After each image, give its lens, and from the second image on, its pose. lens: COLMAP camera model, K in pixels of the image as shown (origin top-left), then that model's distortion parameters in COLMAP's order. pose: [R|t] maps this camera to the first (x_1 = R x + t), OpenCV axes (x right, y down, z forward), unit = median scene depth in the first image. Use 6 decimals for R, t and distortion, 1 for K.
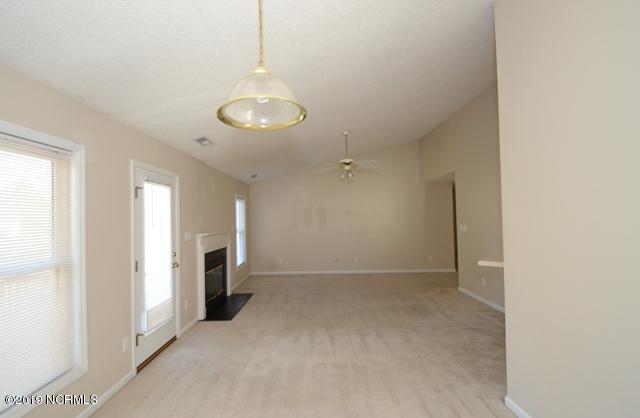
lens RADIAL K [[283.3, 0, 317.9], [0, 283.3, 211.7], [0, 0, 1]] dist [-0.000849, -0.000501]
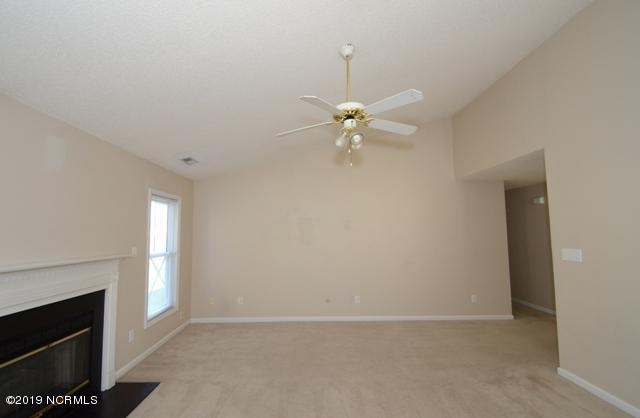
lens RADIAL K [[294.1, 0, 320.0], [0, 294.1, 209.0], [0, 0, 1]] dist [-0.000265, -0.000151]
pose [[0.999438, 0.012334, 0.031174, 0.032875], [-0.010520, 0.998280, -0.057683, 0.008012], [-0.031832, 0.057323, 0.997848, 0.415156]]
